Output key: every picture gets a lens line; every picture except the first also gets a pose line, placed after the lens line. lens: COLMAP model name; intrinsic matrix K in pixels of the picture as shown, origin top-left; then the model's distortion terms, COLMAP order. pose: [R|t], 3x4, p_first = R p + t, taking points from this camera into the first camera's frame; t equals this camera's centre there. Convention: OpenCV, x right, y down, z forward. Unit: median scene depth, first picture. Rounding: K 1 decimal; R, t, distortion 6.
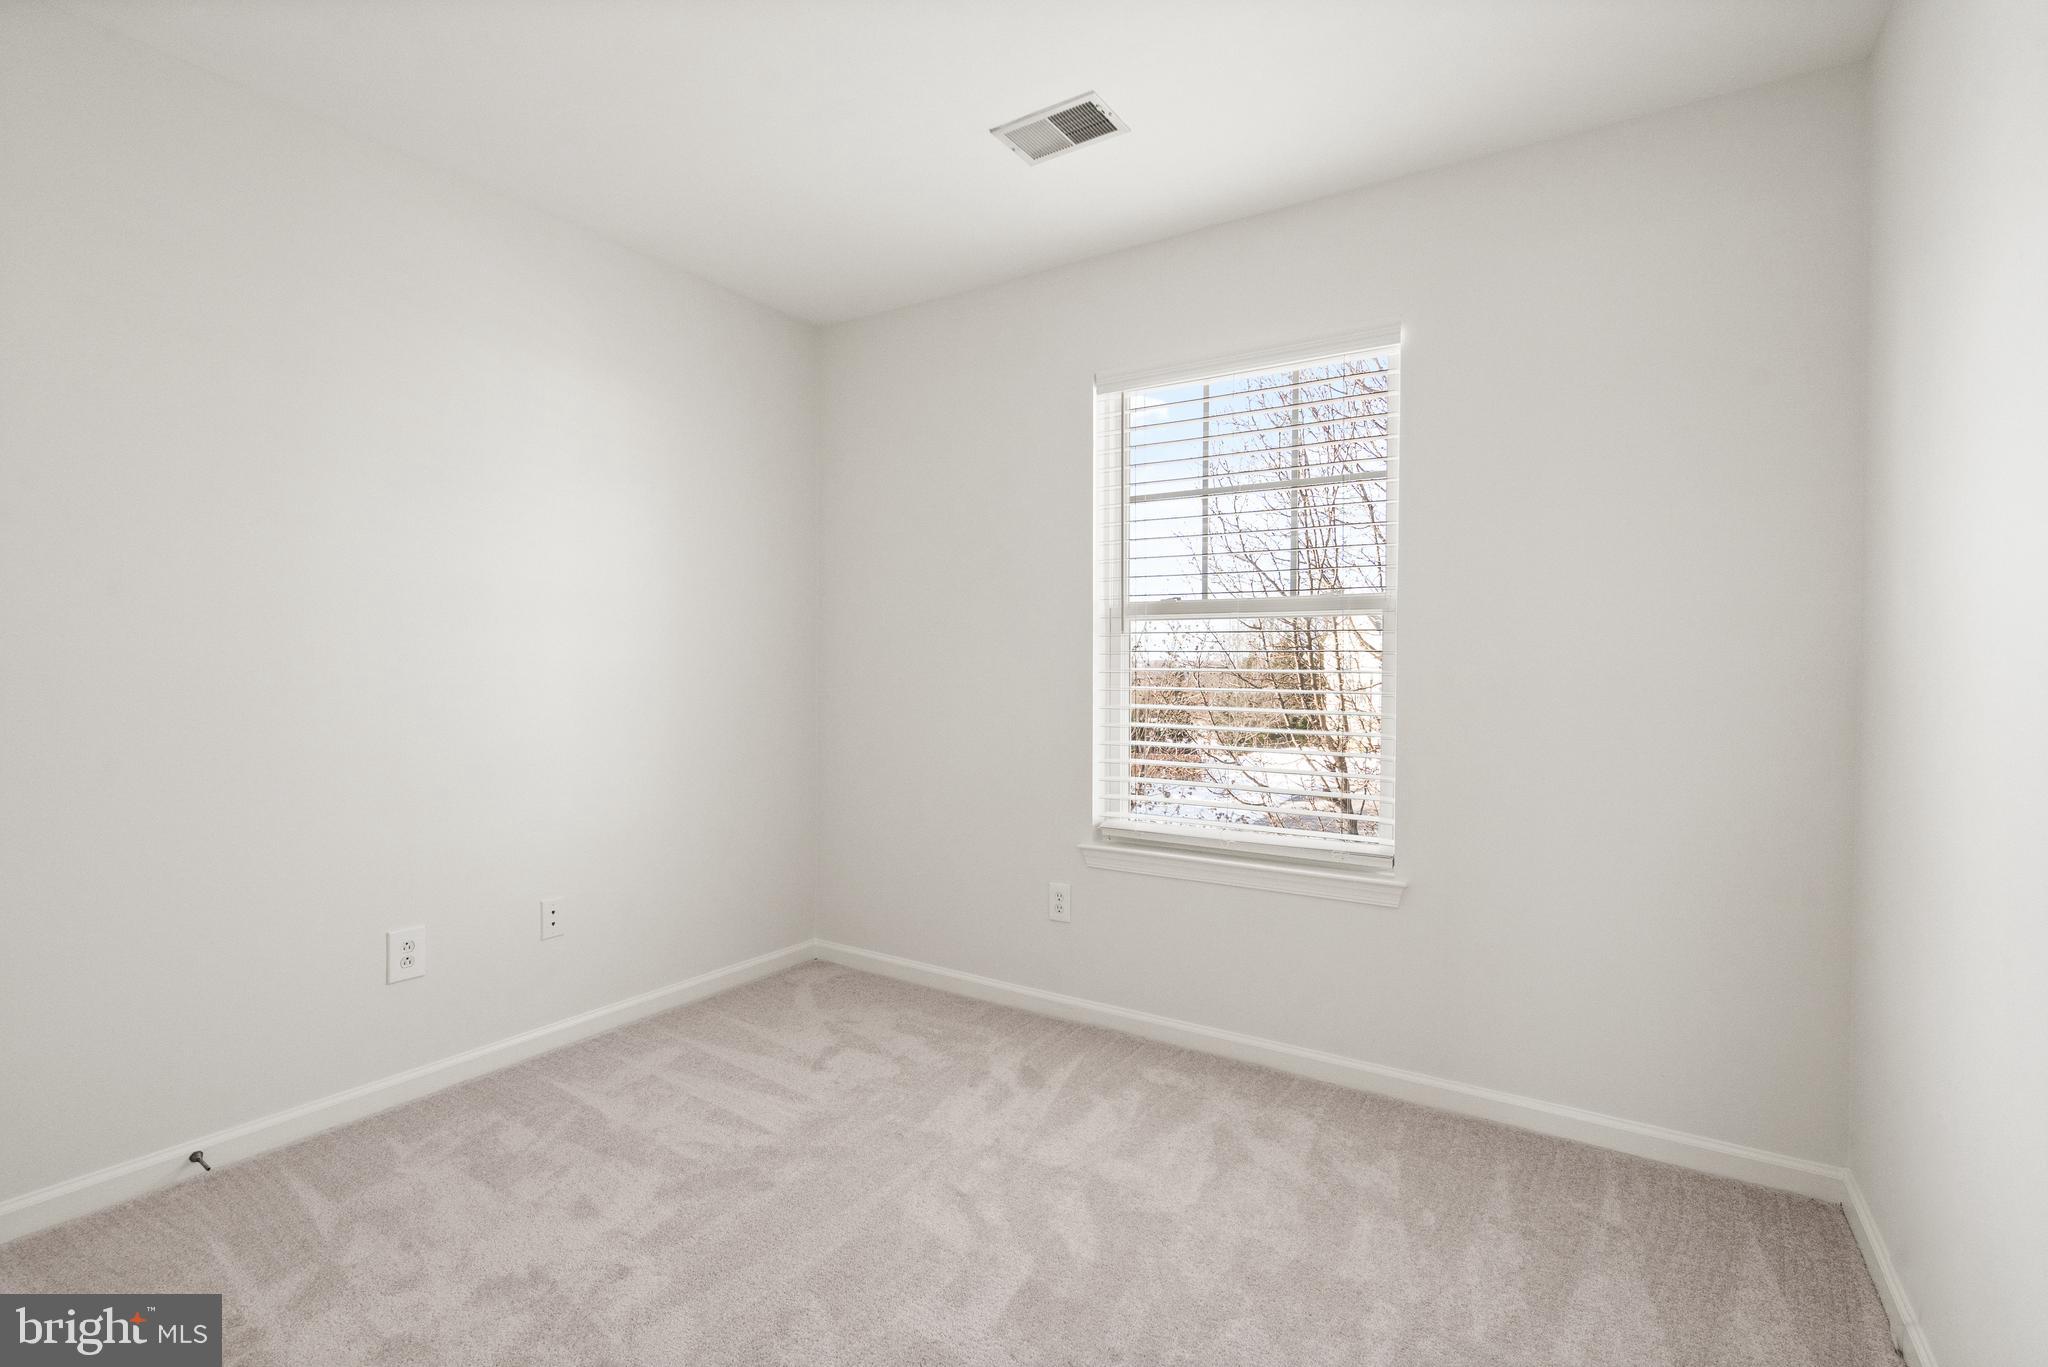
lens RADIAL K [[949.7, 0, 1024.0], [0, 949.7, 683.5], [0, 0, 1]] dist [0.001353, 0.000500]
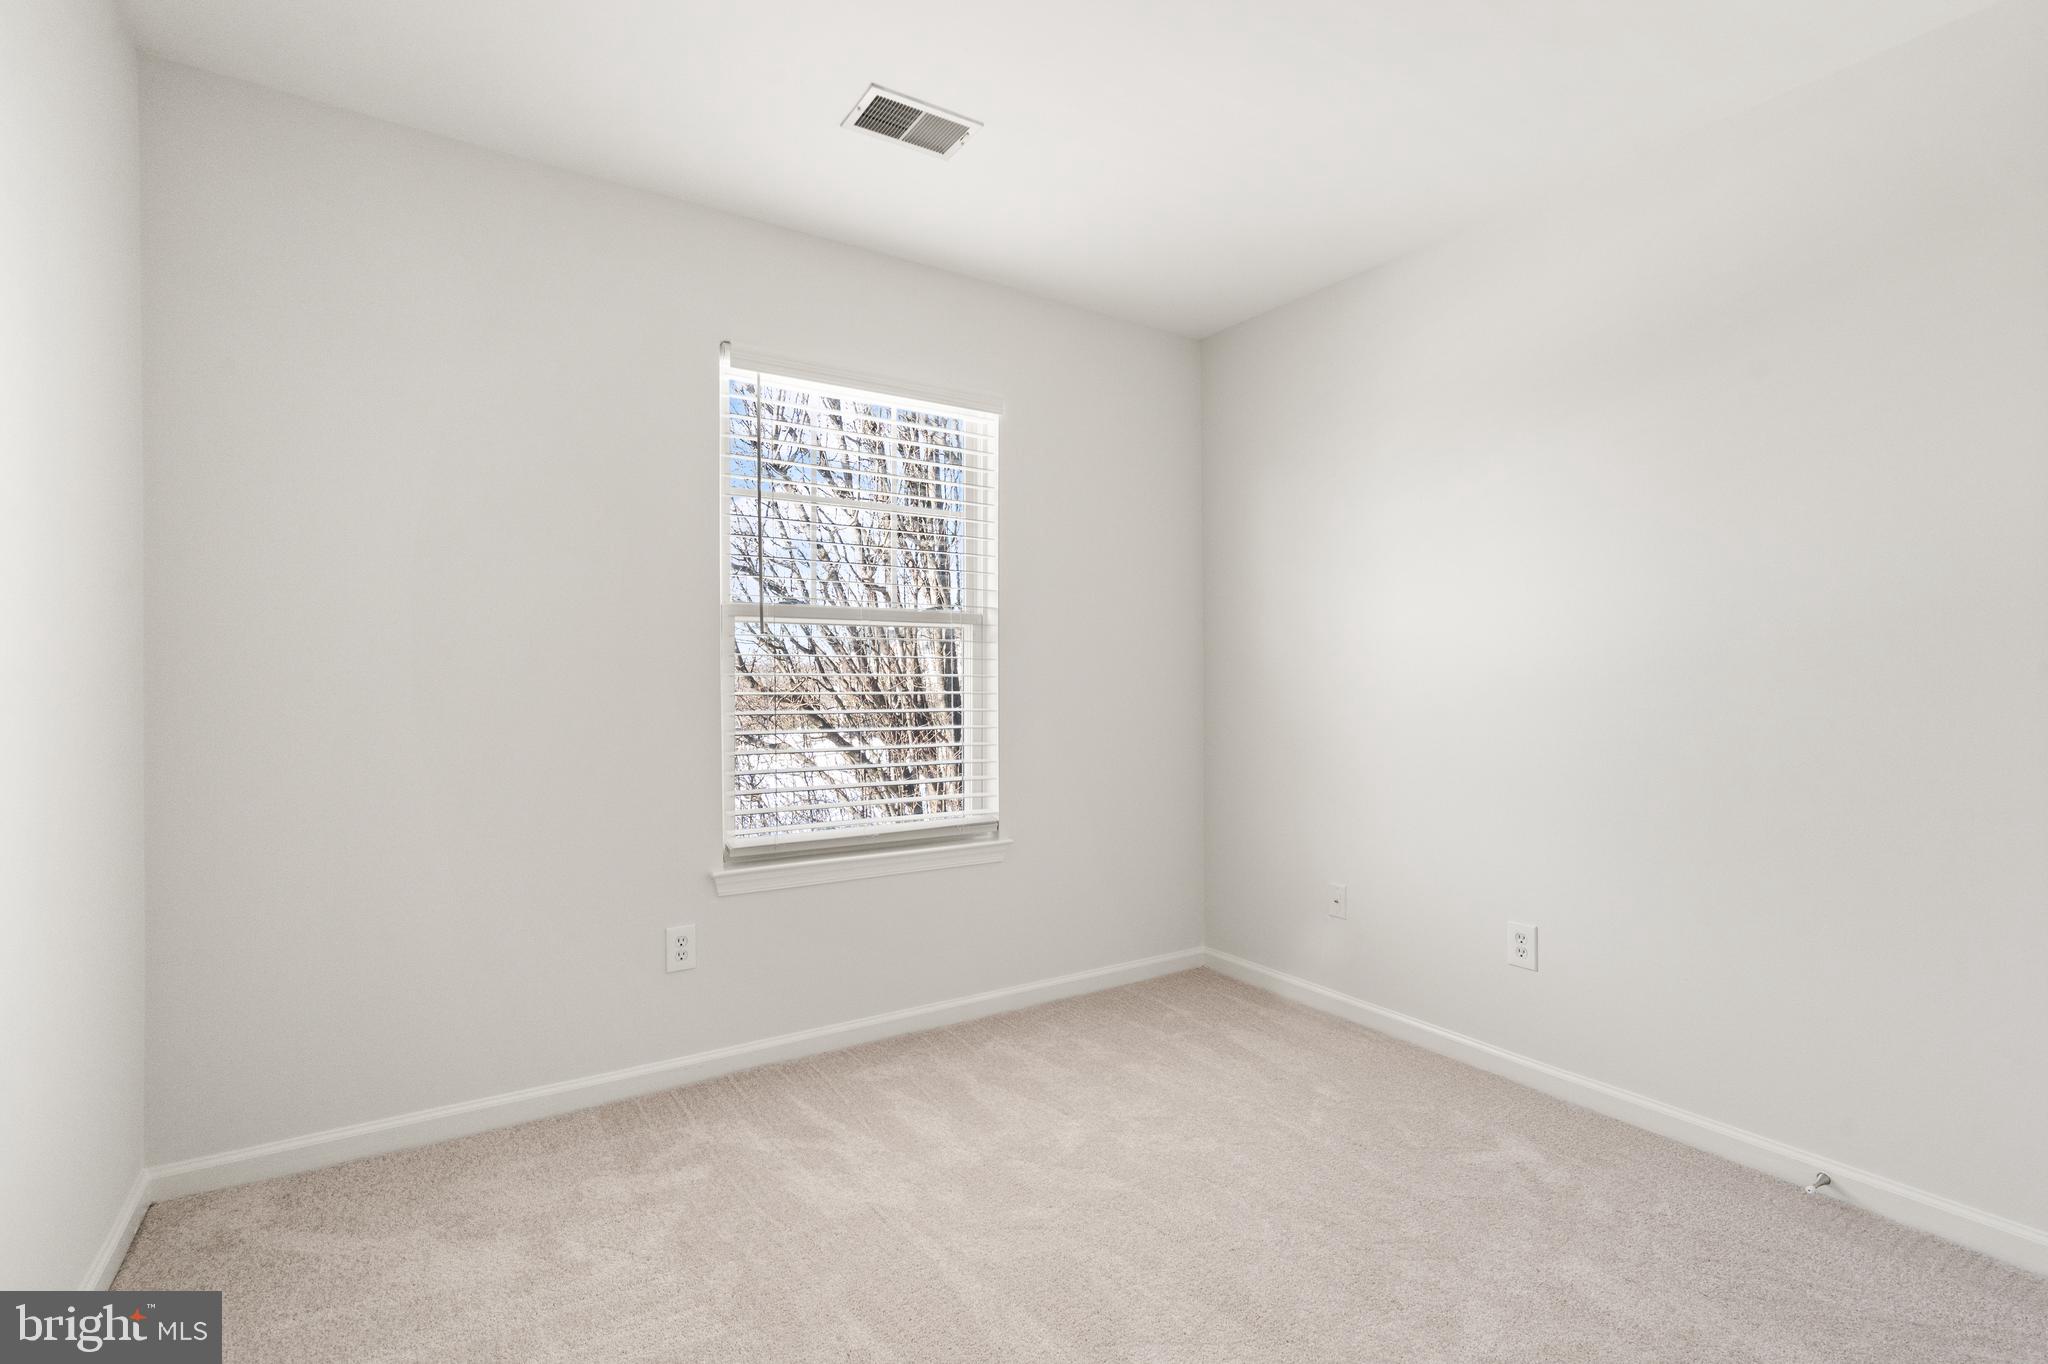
lens RADIAL K [[903.4, 0, 1036.0], [0, 903.4, 674.4], [0, 0, 1]] dist [0.002061, 0.000369]
pose [[0.415102, -0.000036, 0.909775, -0.642388], [0.013963, 0.999882, -0.006331, -0.005169], [-0.909668, 0.015331, 0.415053, 0.423838]]
